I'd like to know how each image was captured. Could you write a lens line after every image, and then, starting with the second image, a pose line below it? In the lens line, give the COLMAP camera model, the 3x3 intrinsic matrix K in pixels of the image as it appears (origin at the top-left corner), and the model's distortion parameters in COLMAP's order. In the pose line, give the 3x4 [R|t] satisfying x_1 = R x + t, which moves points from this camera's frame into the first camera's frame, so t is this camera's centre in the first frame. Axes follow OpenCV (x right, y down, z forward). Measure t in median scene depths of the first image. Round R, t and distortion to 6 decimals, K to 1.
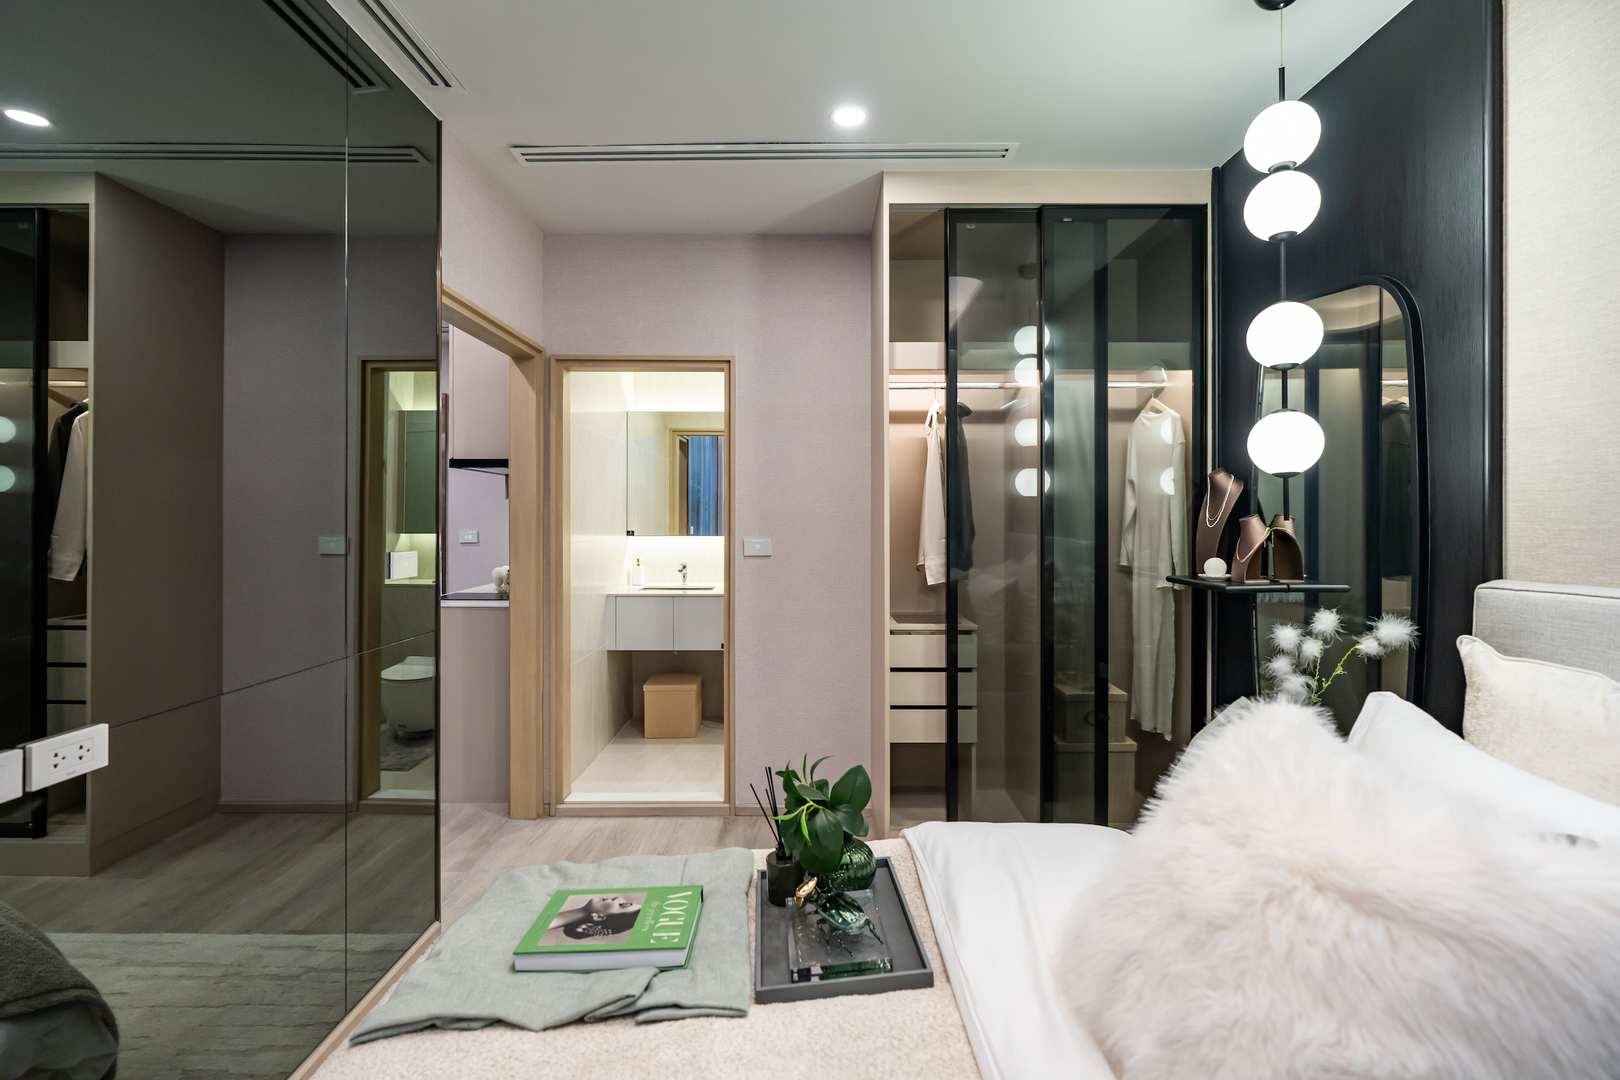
lens RADIAL K [[729.0, 0, 811.6], [0, 729.0, 524.5], [0, 0, 1]] dist [-0.003327, 0.000190]
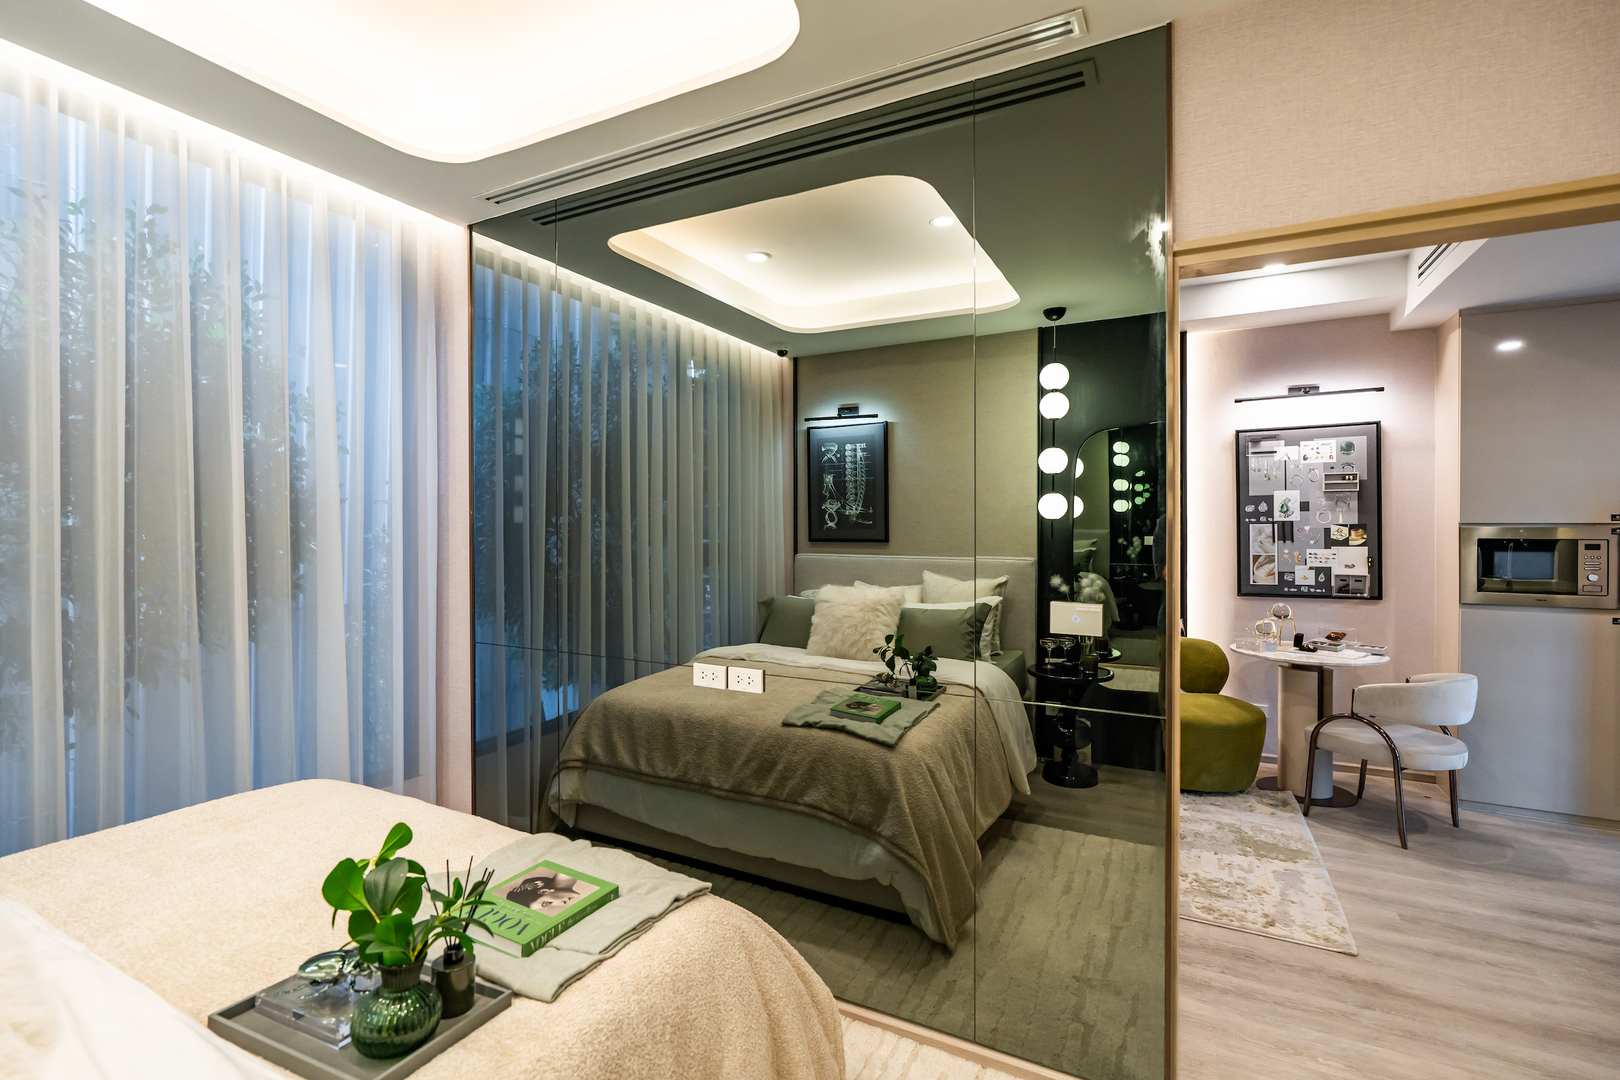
lens RADIAL K [[735.7, 0, 800.5], [0, 735.7, 527.3], [0, 0, 1]] dist [-0.001930, 0.000052]
pose [[-0.464305, 0.001033, -0.885675, 0.307945], [-0.008215, 0.999951, 0.005473, -0.048081], [0.885638, 0.009816, -0.464273, 0.973924]]
